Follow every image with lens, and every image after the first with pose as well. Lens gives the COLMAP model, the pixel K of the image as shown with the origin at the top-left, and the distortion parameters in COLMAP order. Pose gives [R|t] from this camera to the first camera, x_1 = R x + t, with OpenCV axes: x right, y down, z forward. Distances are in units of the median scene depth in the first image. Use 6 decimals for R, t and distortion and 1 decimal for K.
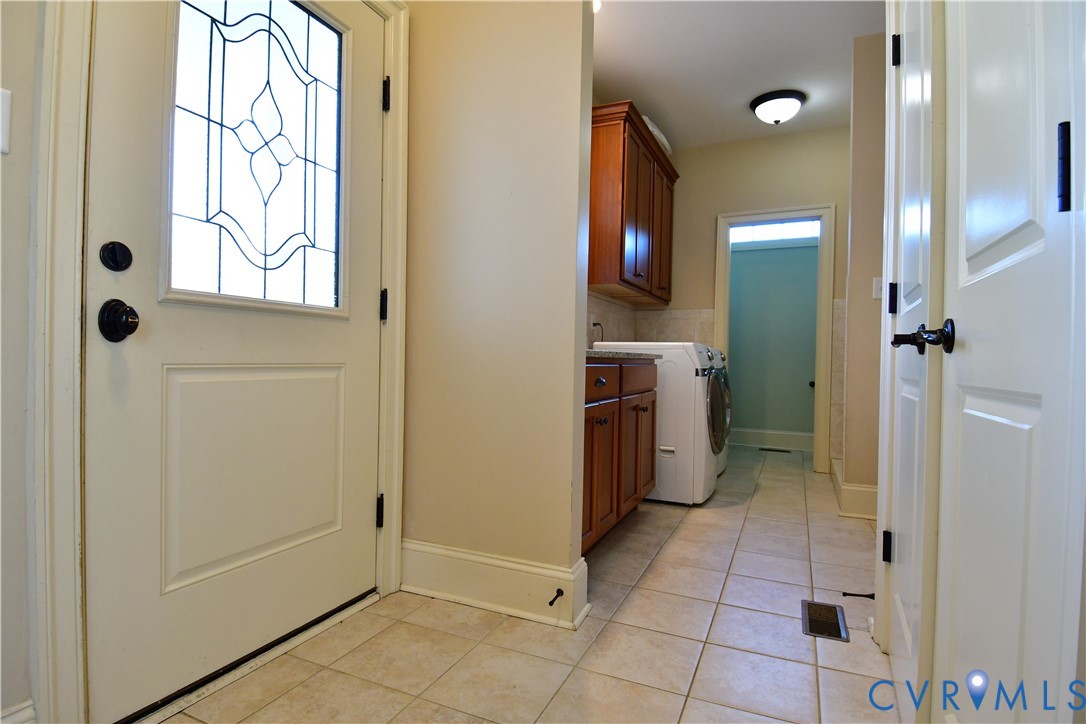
lens RADIAL K [[555.1, 0, 543.0], [0, 555.1, 362.0], [0, 0, 1]] dist [-0.003719, -0.002222]
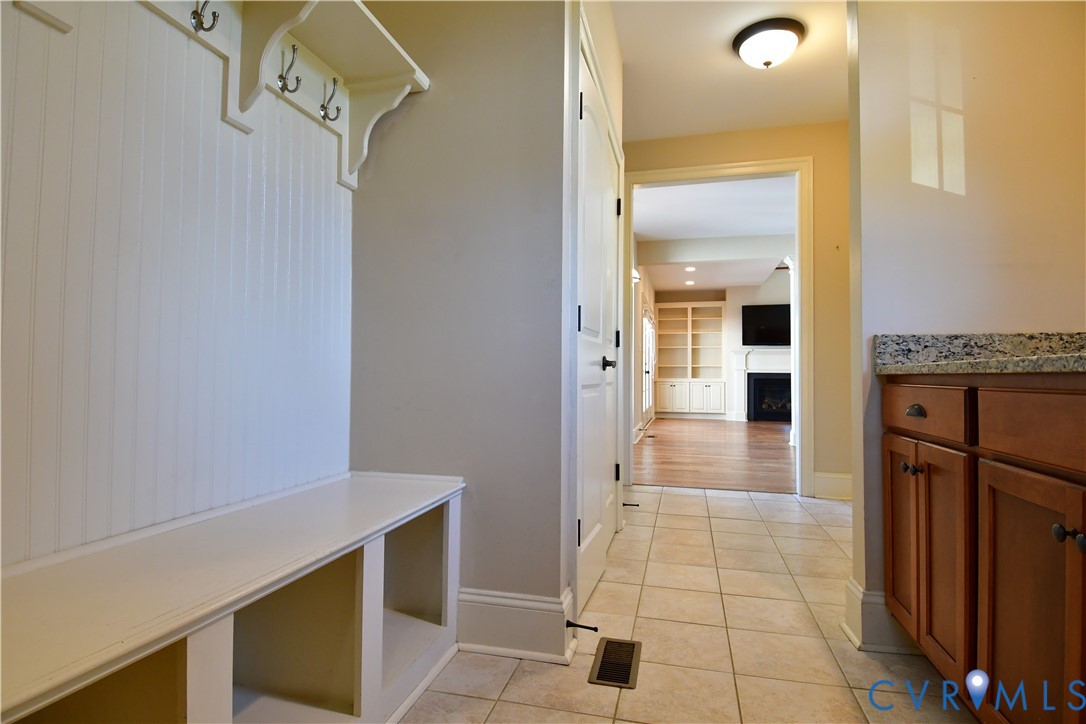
lens RADIAL K [[555.1, 0, 543.0], [0, 555.1, 362.0], [0, 0, 1]] dist [-0.003719, -0.002222]
pose [[-0.983504, -0.037257, -0.177008, 0.830940], [-0.035886, 0.999296, -0.010940, -0.002830], [0.177291, -0.004407, -0.984149, 1.934509]]
